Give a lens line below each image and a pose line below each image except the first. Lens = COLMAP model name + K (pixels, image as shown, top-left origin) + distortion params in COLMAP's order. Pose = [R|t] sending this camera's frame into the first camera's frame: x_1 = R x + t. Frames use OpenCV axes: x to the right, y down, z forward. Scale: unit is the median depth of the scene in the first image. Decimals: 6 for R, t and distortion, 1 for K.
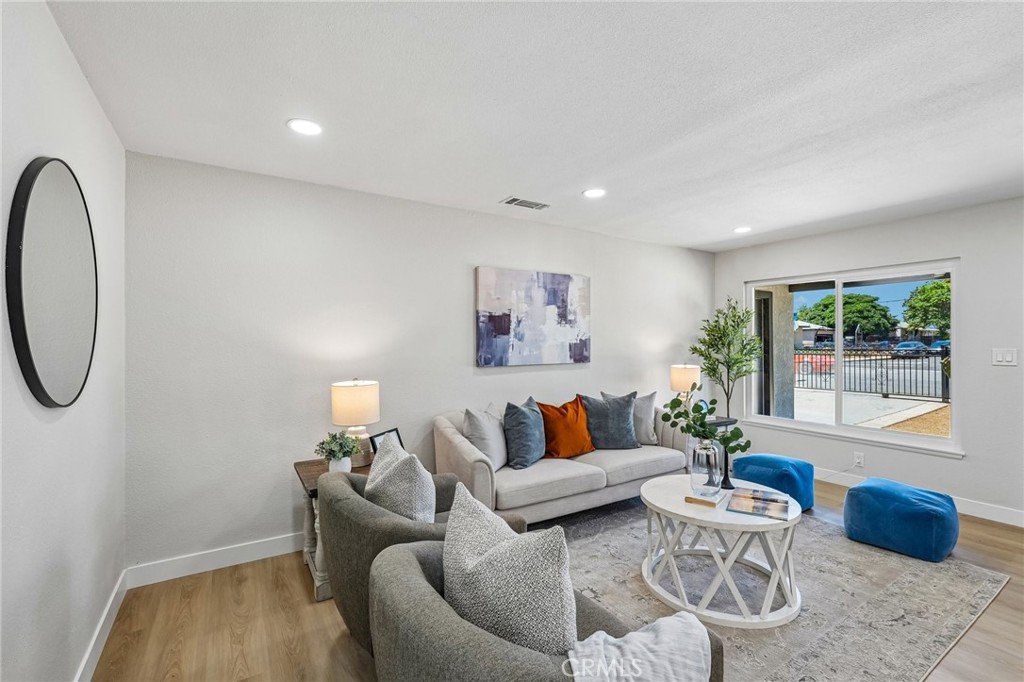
lens RADIAL K [[447.7, 0, 514.4], [0, 447.7, 342.7], [0, 0, 1]] dist [-0.001784, 0.000884]
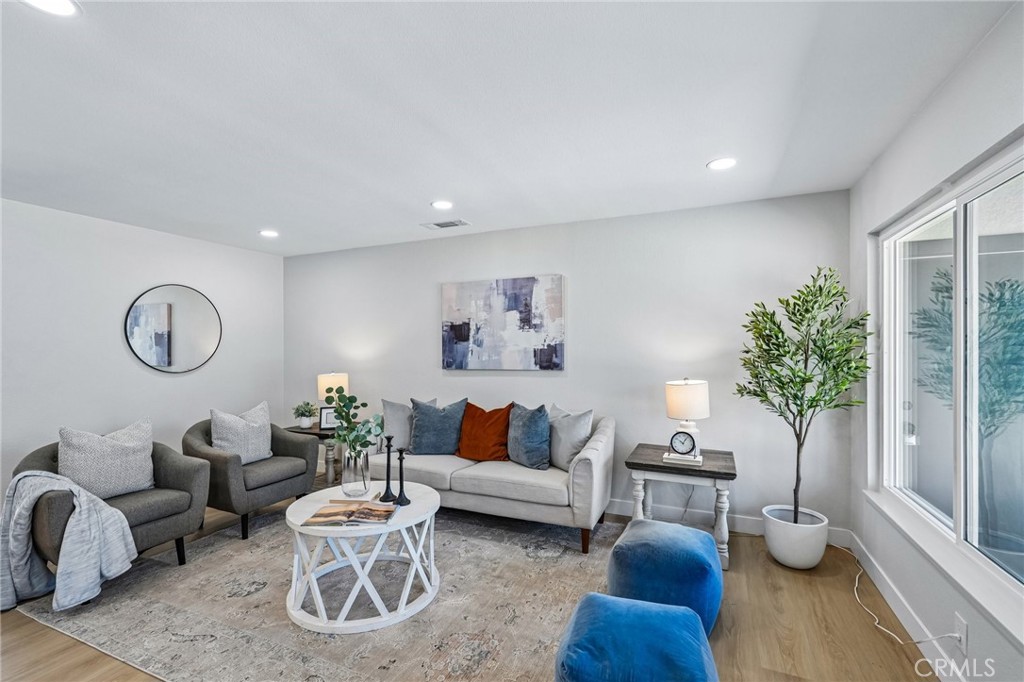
lens RADIAL K [[455.6, 0, 516.6], [0, 455.6, 346.4], [0, 0, 1]] dist [0.000214, 0.000711]
pose [[0.560047, -0.002845, -0.828456, 0.942316], [0.003325, 0.999994, -0.001186, -0.003188], [0.828454, -0.002090, 0.560053, 0.445638]]
